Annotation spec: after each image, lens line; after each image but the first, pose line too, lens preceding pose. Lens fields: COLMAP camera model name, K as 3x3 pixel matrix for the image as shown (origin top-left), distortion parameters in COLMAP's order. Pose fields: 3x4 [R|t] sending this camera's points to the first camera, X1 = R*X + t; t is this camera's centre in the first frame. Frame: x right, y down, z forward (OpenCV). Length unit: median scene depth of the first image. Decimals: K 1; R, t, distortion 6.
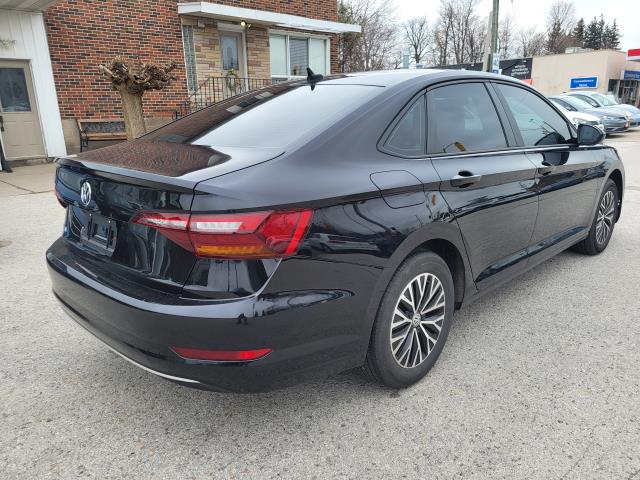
lens RADIAL K [[483.6, 0, 321.7], [0, 483.6, 237.7], [0, 0, 1]] dist [0.069434, -0.052413]
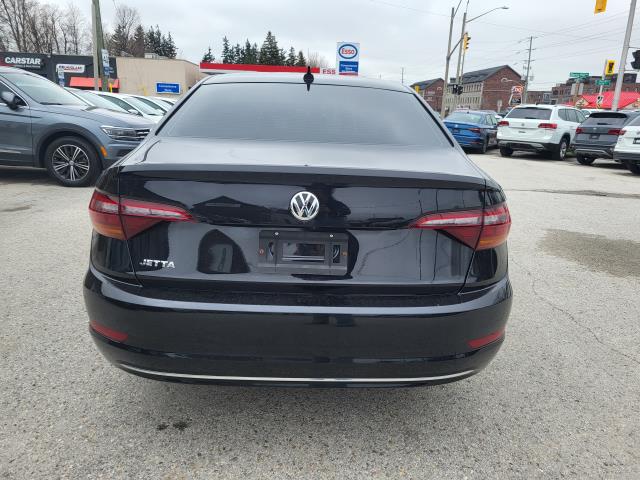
lens RADIAL K [[483.6, 0, 321.7], [0, 483.6, 237.7], [0, 0, 1]] dist [0.069434, -0.052413]
pose [[0.689920, -0.136582, 0.710884, -0.152051], [0.135867, 0.989019, 0.058159, -0.011838], [-0.711021, 0.056461, 0.700900, 0.061136]]
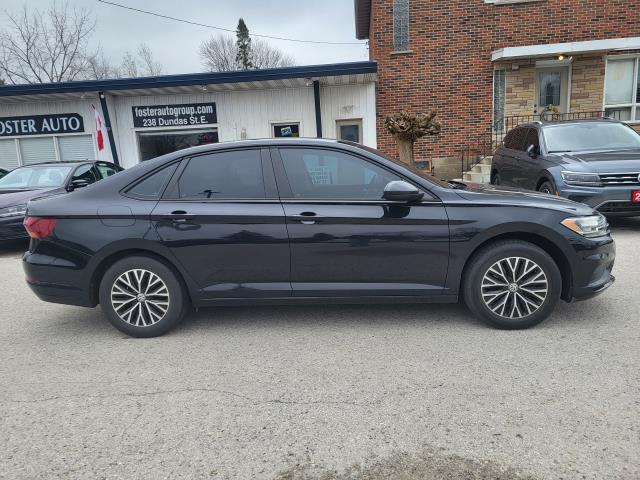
lens RADIAL K [[483.6, 0, 321.7], [0, 483.6, 237.7], [0, 0, 1]] dist [0.069434, -0.052413]
pose [[0.643168, 0.115093, -0.757026, 0.307358], [-0.162592, 0.986622, 0.011861, -0.025279], [0.748264, 0.115458, 0.653277, 0.060599]]
